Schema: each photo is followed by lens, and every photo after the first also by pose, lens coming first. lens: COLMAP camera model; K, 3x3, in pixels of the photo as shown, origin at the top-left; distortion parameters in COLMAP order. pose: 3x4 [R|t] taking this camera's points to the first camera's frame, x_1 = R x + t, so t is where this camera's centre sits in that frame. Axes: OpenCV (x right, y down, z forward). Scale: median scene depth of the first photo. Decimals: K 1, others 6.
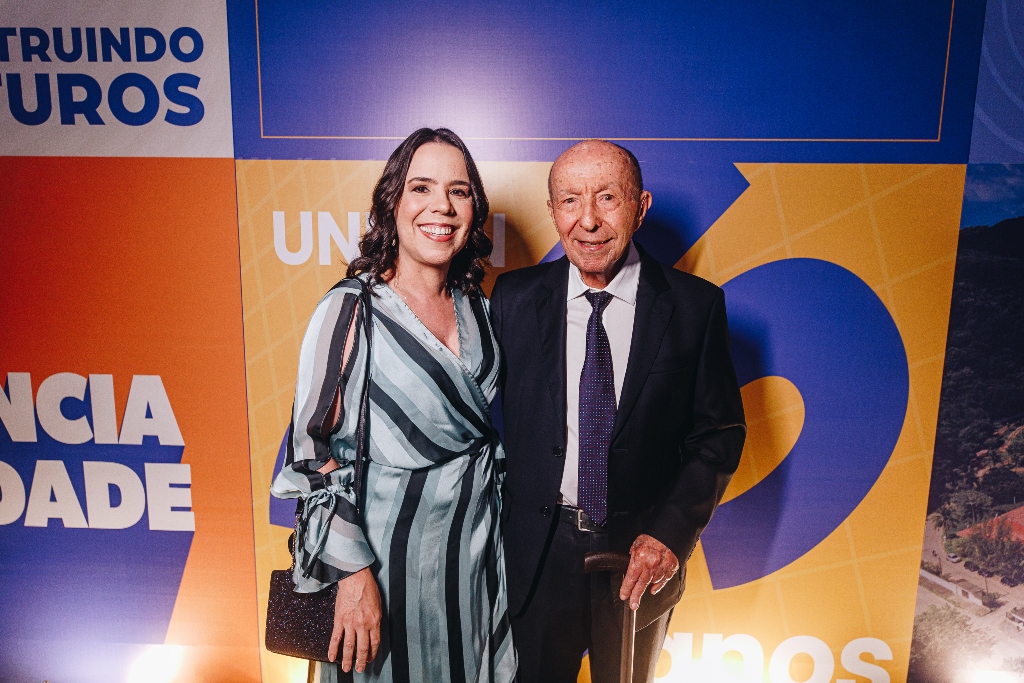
lens RADIAL K [[691.3, 0, 510.0], [0, 691.3, 347.0], [0, 0, 1]] dist [-0.001341, 0.000081]
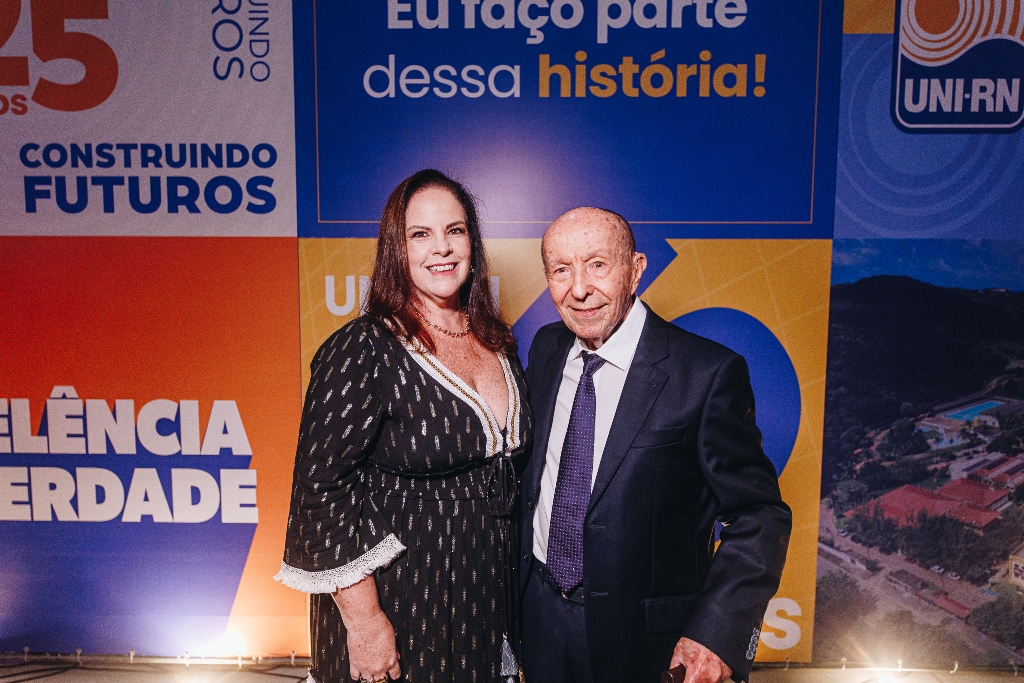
lens RADIAL K [[691.3, 0, 510.2], [0, 691.3, 345.0], [0, 0, 1]] dist [-0.001341, 0.000081]
pose [[0.999715, -0.009329, 0.021979, -0.015855], [0.010824, 0.997565, -0.068895, 0.033472], [-0.021283, 0.069113, 0.997382, -0.333106]]
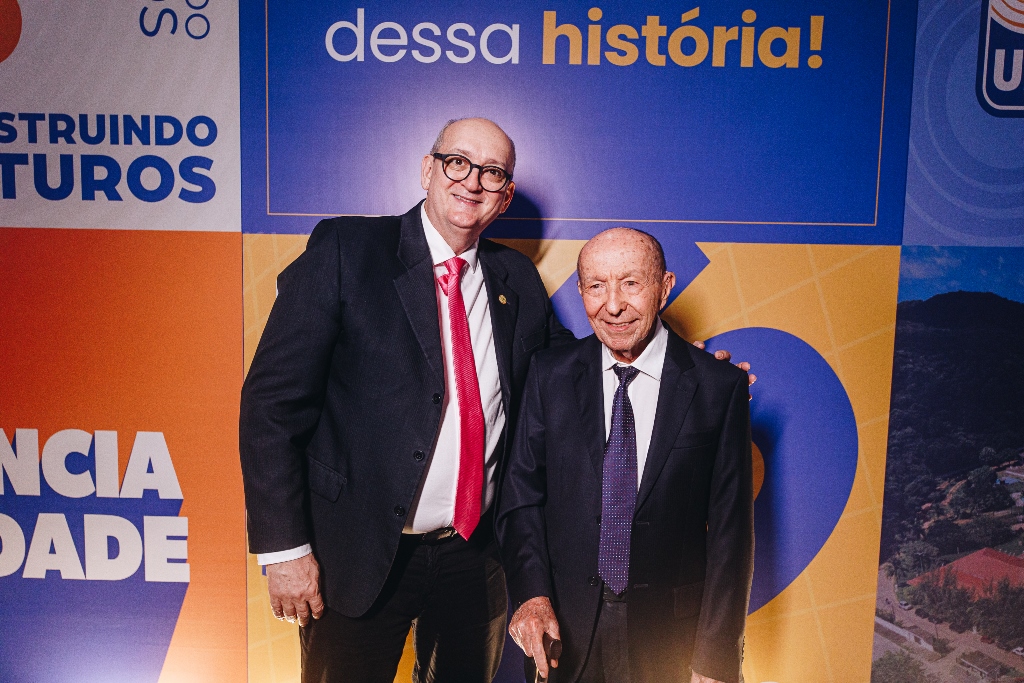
lens RADIAL K [[691.3, 0, 508.8], [0, 691.3, 346.9], [0, 0, 1]] dist [-0.001341, 0.000081]
pose [[0.999592, 0.006417, 0.027820, -0.006318], [-0.004319, 0.997188, -0.074820, -0.012687], [-0.028222, 0.074670, 0.996809, -0.085316]]
